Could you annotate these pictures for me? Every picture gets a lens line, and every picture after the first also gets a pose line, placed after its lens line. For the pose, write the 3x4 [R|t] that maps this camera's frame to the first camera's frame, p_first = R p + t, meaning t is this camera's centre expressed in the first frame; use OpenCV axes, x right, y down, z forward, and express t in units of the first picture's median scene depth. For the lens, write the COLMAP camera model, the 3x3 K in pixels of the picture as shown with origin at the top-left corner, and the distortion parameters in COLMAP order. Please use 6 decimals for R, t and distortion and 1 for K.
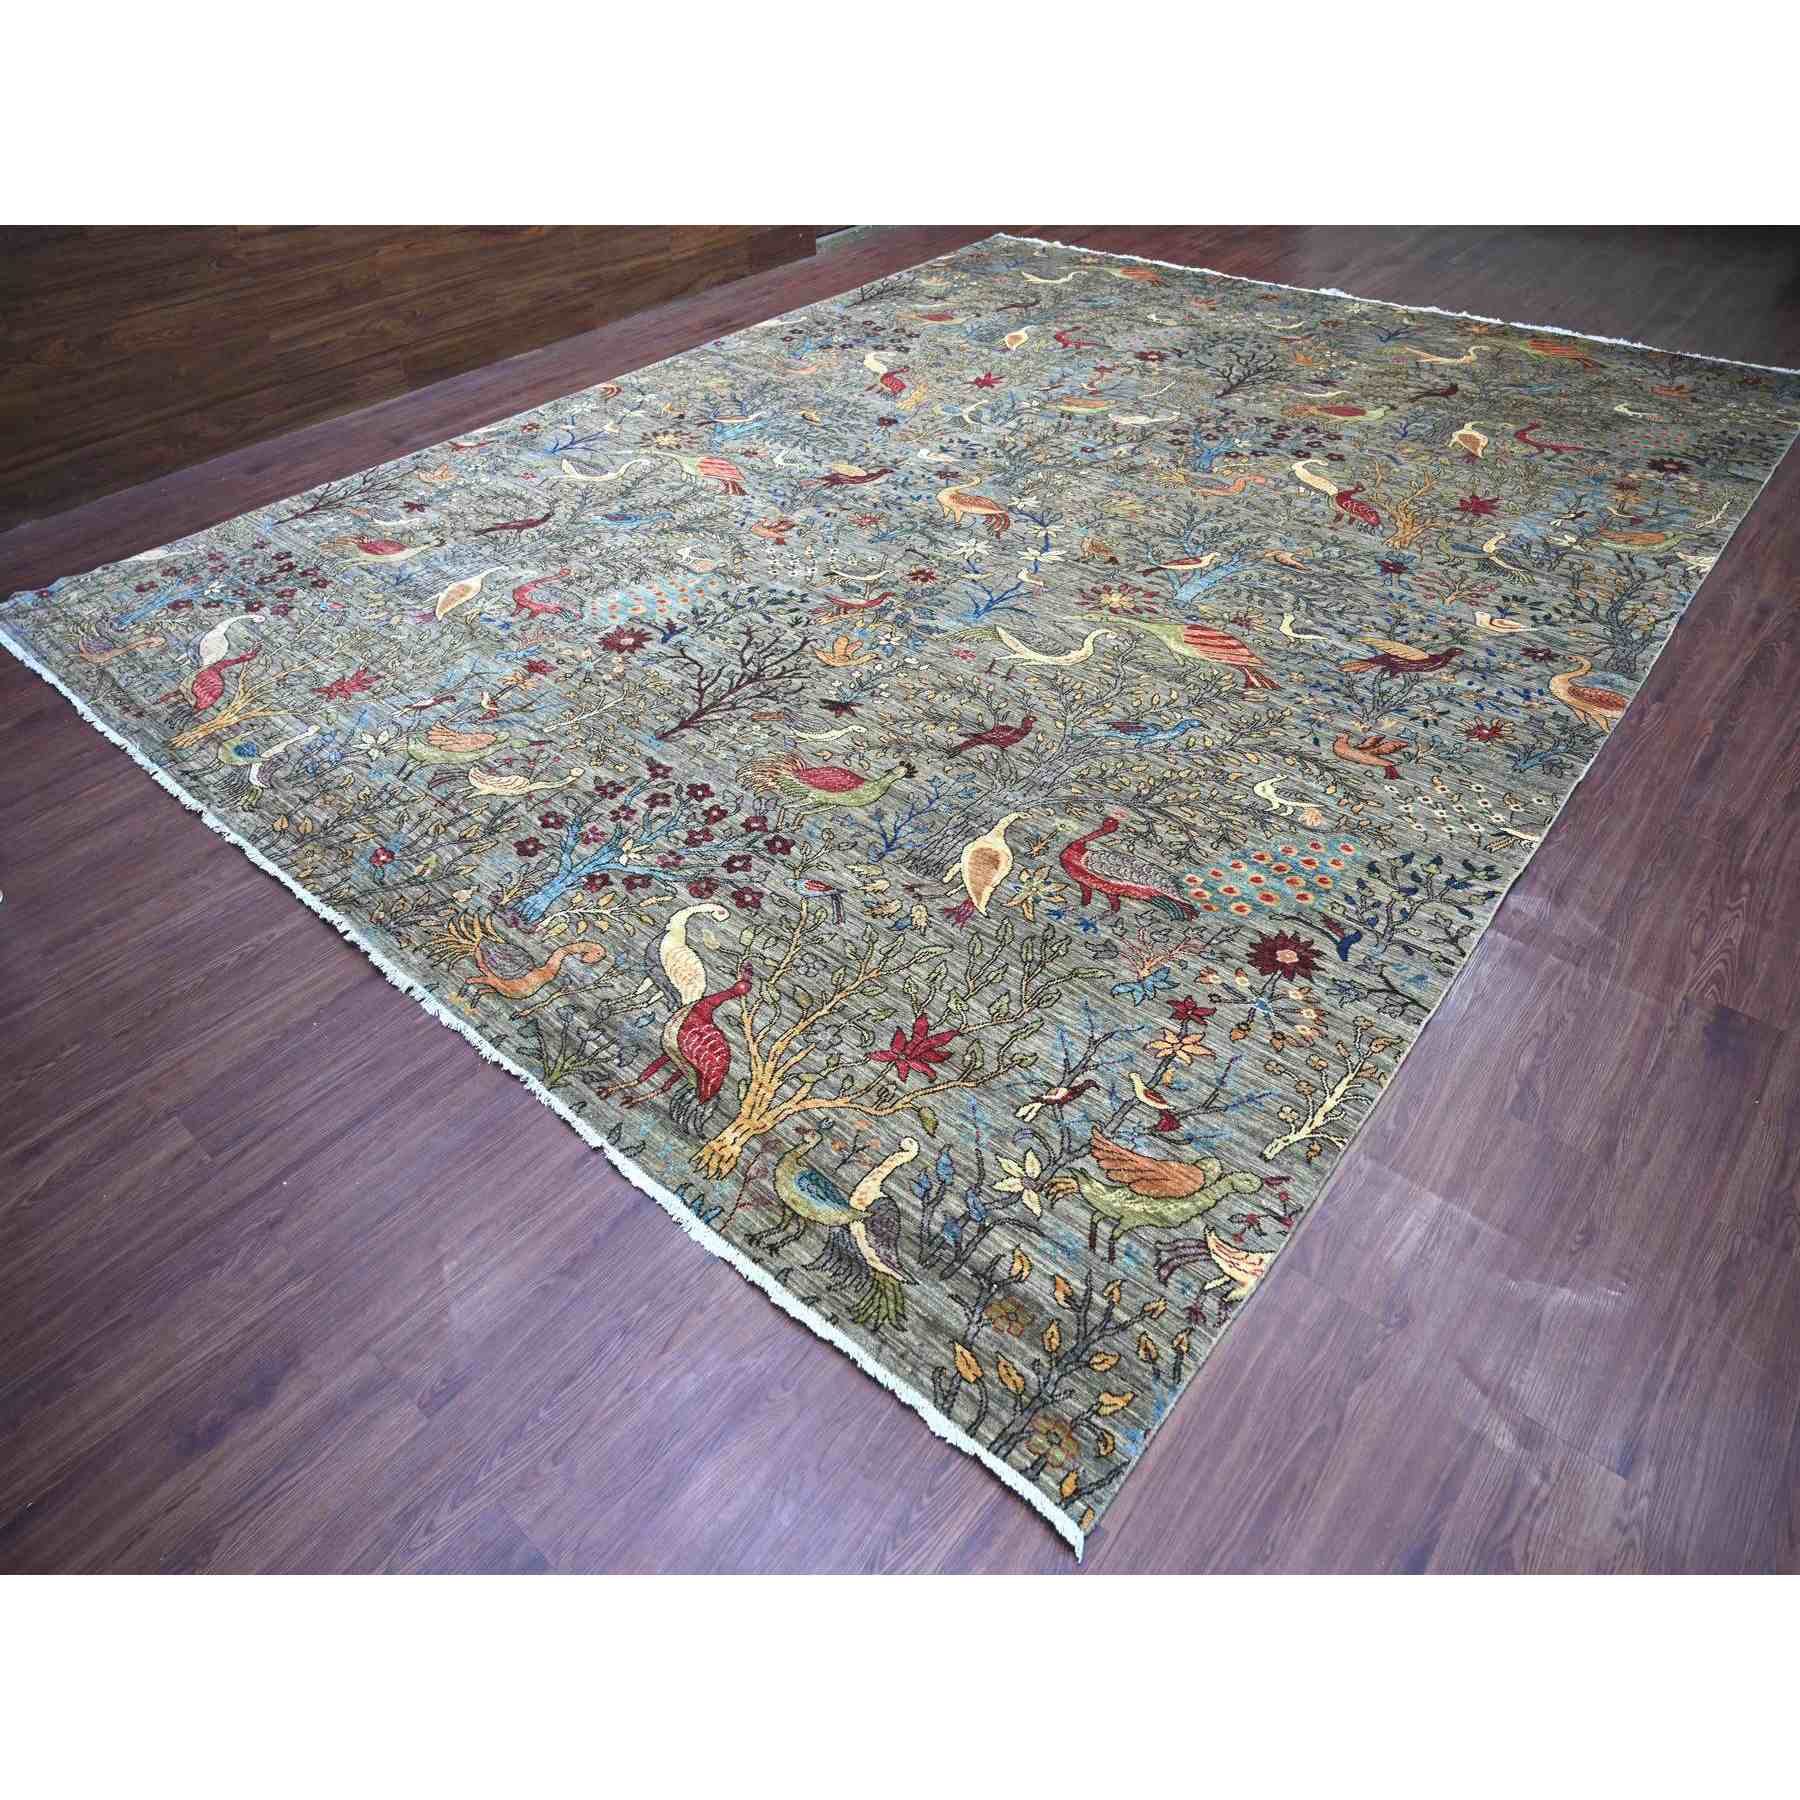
lens RADIAL K [[1075.7, 0, 900.0], [0, 1075.7, 900.0], [0, 0, 1]] dist [-0.010370, 0.003658]
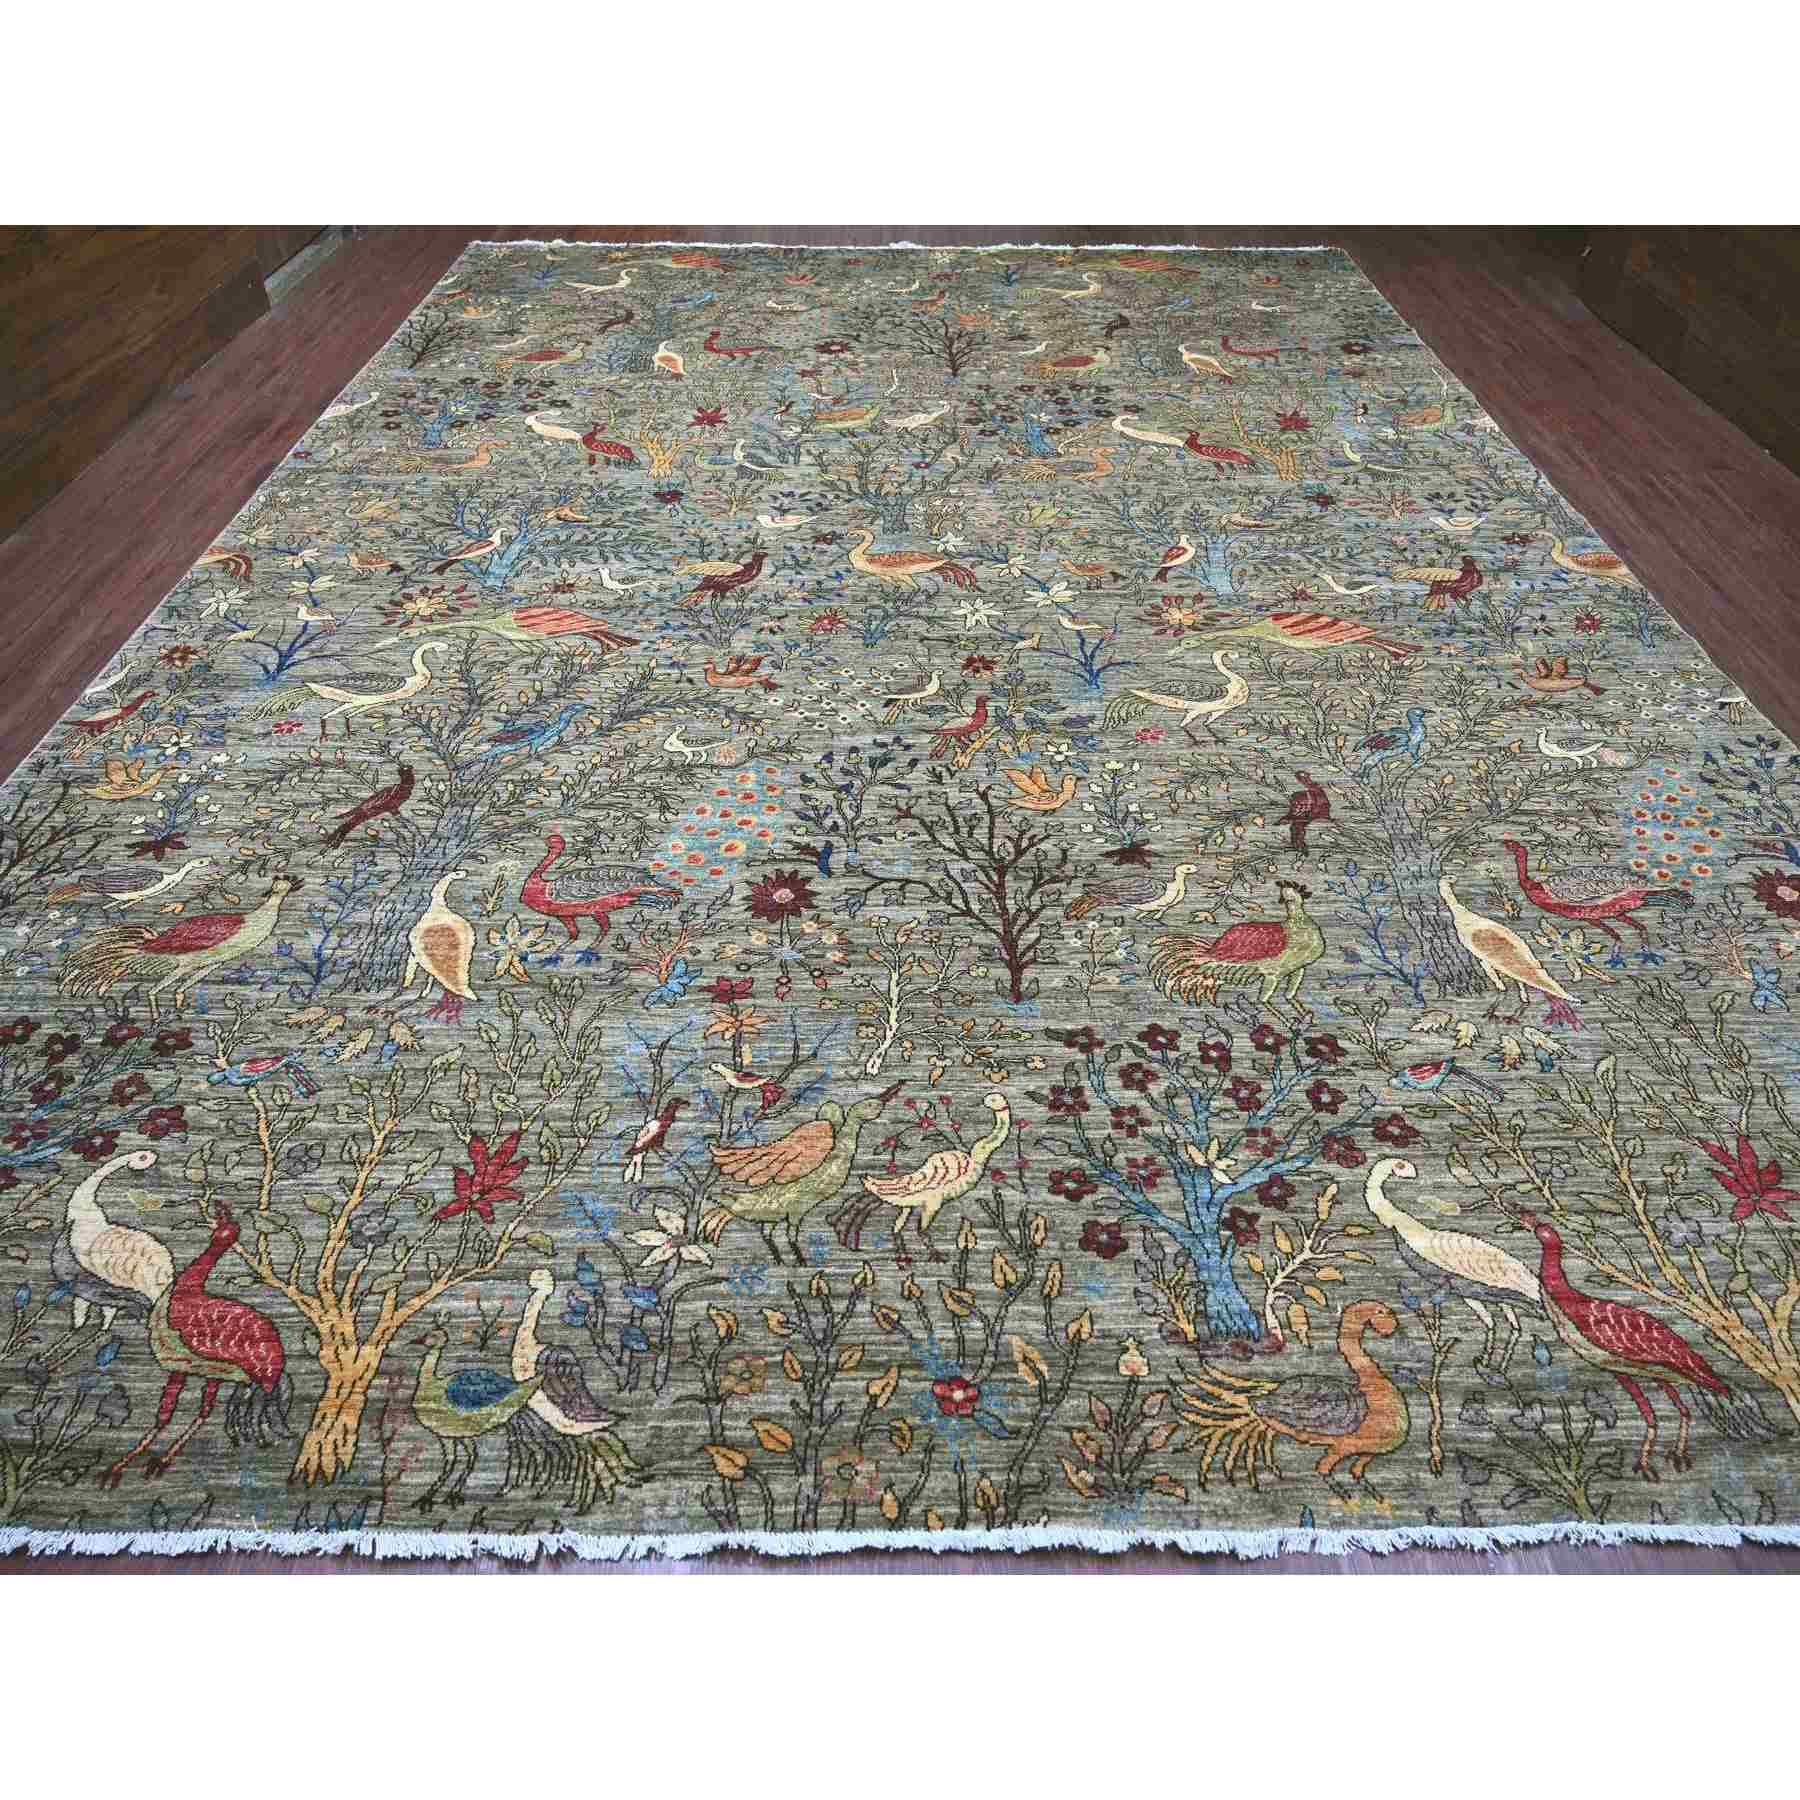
lens RADIAL K [[1075.7, 0, 900.0], [0, 1075.7, 900.0], [0, 0, 1]] dist [-0.010370, 0.003658]
pose [[0.768730, -0.440585, 0.463614, -0.466142], [0.426486, 0.893314, 0.141773, -0.273583], [-0.476616, 0.088739, 0.874621, 0.320550]]
